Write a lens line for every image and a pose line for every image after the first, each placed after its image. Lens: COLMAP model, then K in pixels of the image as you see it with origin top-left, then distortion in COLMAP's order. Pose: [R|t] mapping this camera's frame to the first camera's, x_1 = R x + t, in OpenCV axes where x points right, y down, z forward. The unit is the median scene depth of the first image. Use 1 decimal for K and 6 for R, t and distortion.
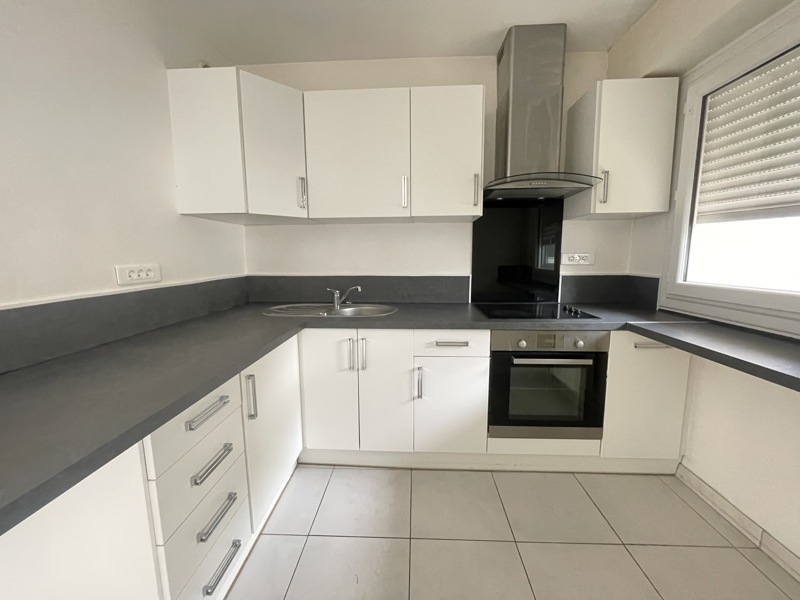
lens RADIAL K [[325.2, 0, 399.6], [0, 325.2, 296.2], [0, 0, 1]] dist [0.000624, 0.000125]
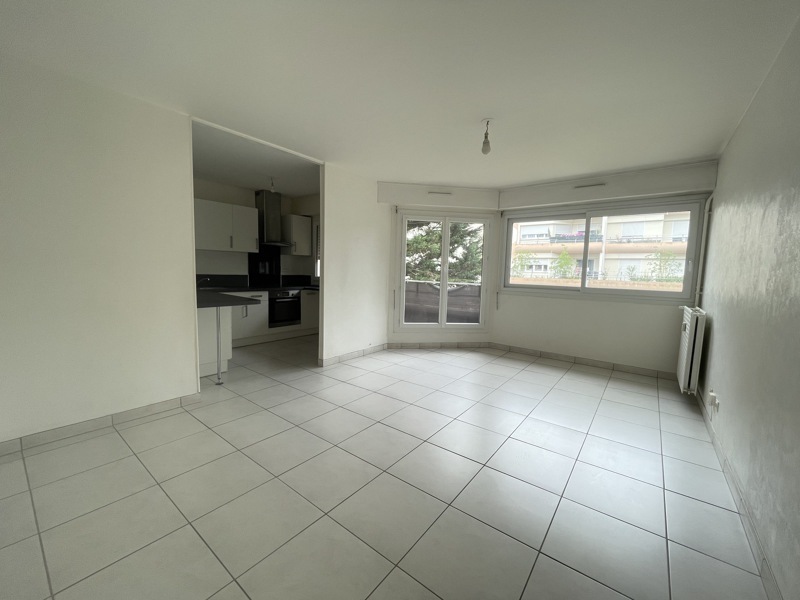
lens RADIAL K [[325.2, 0, 399.6], [0, 325.2, 296.2], [0, 0, 1]] dist [0.000624, 0.000125]
pose [[0.578916, -0.045151, 0.814136, -1.355214], [0.080697, 0.996736, -0.002104, 0.233142], [-0.811384, 0.066916, 0.580670, -1.609007]]
